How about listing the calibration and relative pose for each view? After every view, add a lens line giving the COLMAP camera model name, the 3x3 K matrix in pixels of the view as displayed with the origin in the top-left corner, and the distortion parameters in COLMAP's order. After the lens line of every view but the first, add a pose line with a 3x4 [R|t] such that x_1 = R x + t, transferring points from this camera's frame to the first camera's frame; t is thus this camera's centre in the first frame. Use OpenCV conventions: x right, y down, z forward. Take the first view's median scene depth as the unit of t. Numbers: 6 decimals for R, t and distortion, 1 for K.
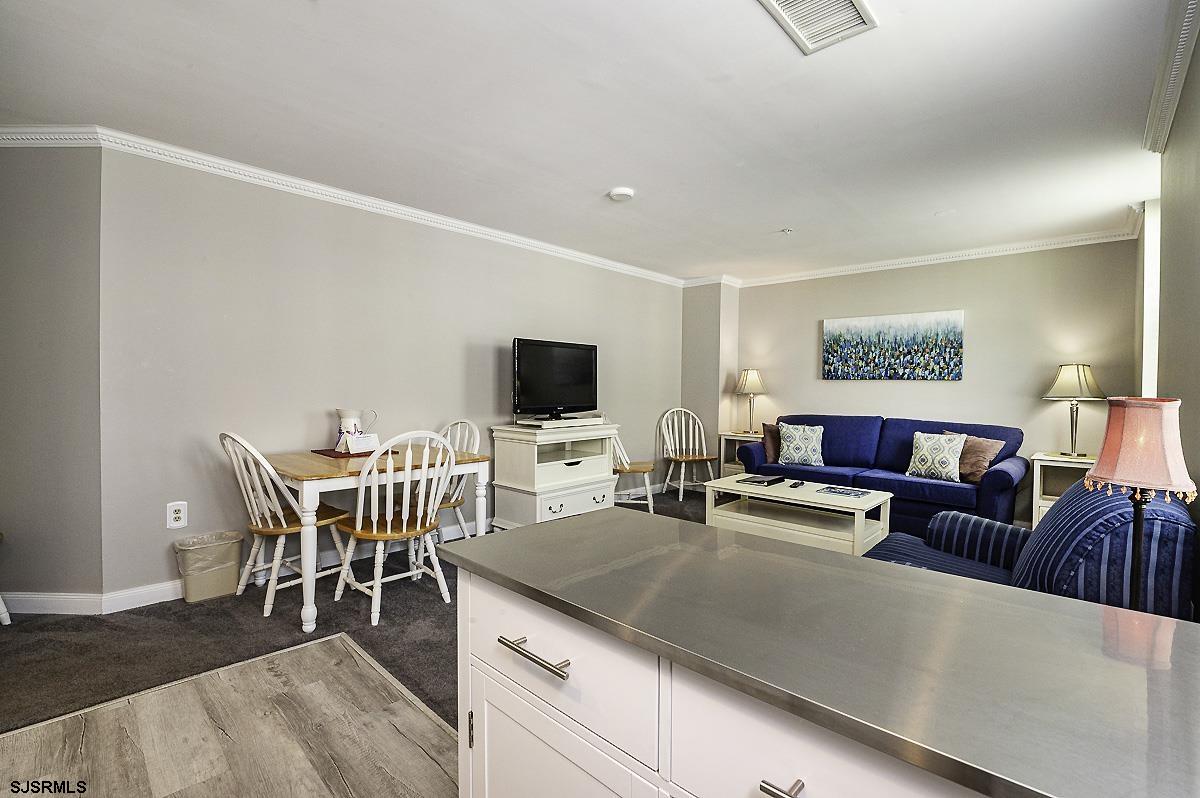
lens RADIAL K [[529.8, 0, 608.6], [0, 529.8, 395.1], [0, 0, 1]] dist [-0.036818, 0.004806]
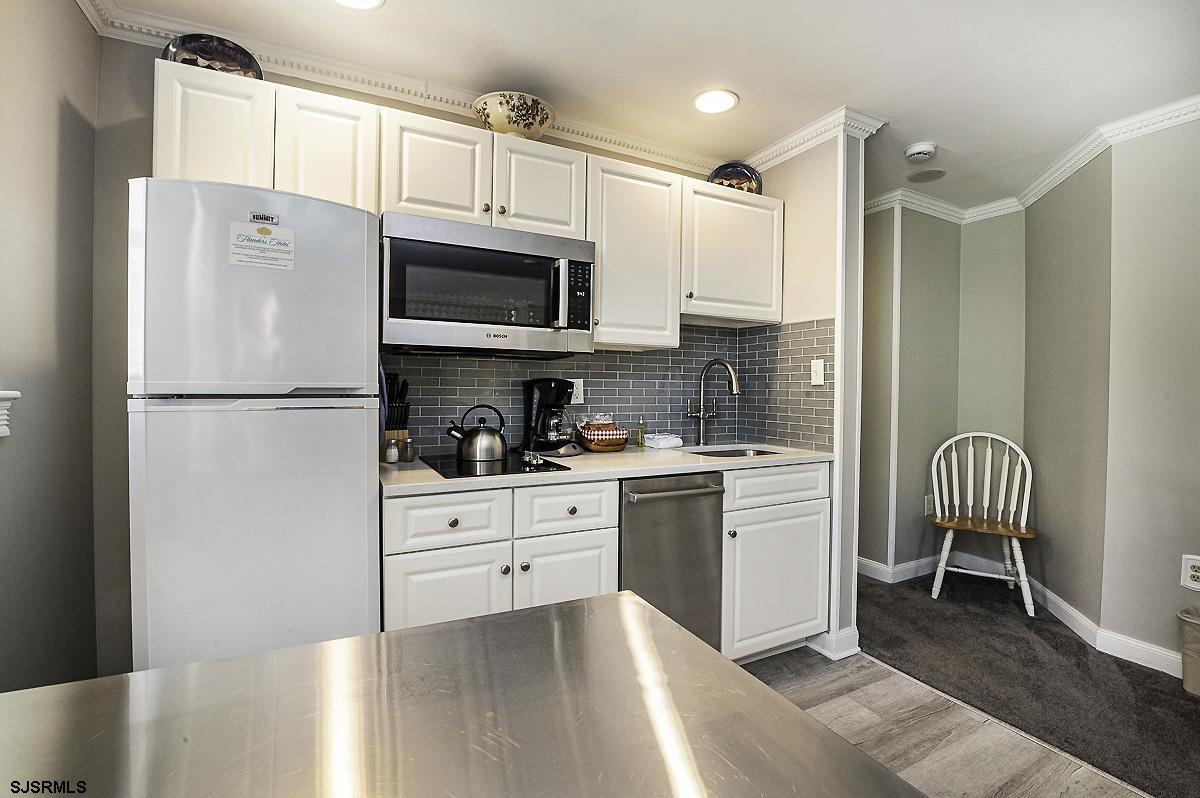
lens RADIAL K [[529.8, 0, 602.4], [0, 529.8, 393.2], [0, 0, 1]] dist [-0.036818, 0.004806]
pose [[-0.337166, 0.000332, -0.941445, 0.638597], [-0.027695, 0.999564, 0.010271, -0.069281], [0.941038, 0.029537, -0.337009, 1.544868]]
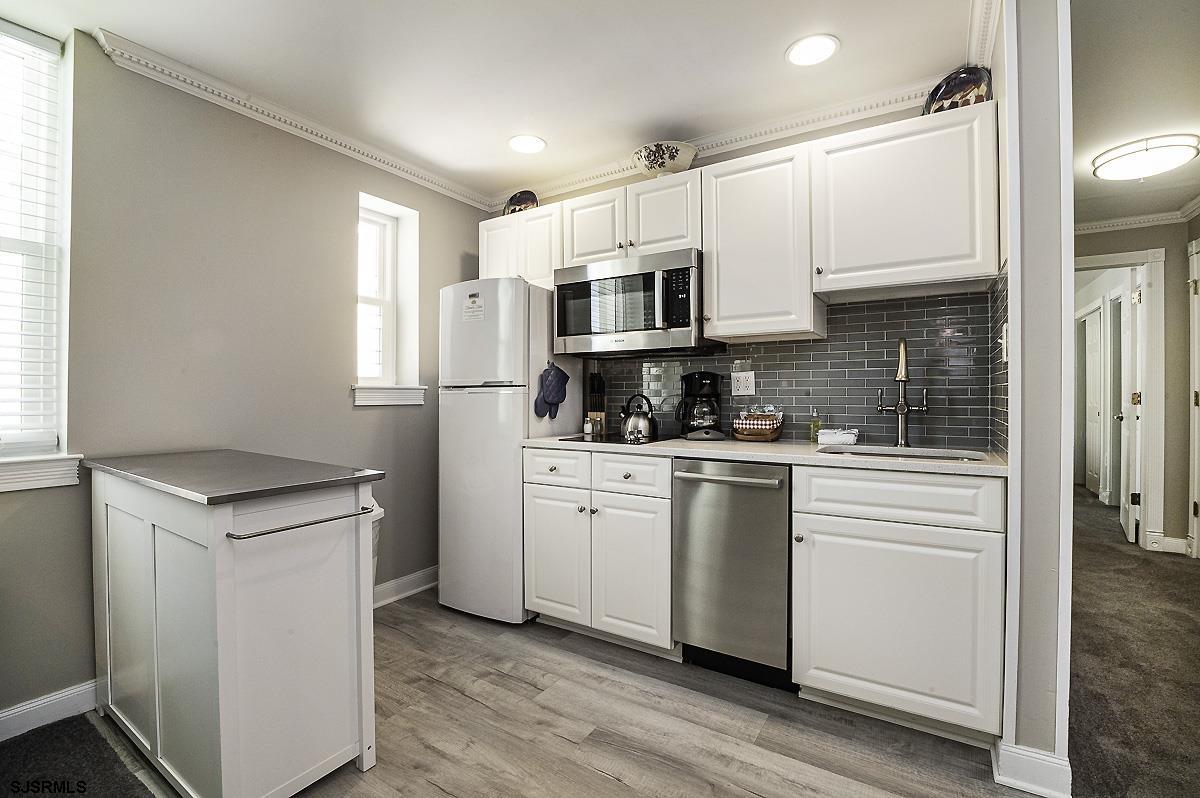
lens RADIAL K [[529.8, 0, 604.0], [0, 529.8, 396.7], [0, 0, 1]] dist [-0.036818, 0.004806]
pose [[-0.983763, -0.005037, -0.179403, -0.896863], [-0.008310, 0.999812, 0.017497, -0.007050], [0.179282, 0.018704, -0.983620, 3.524670]]
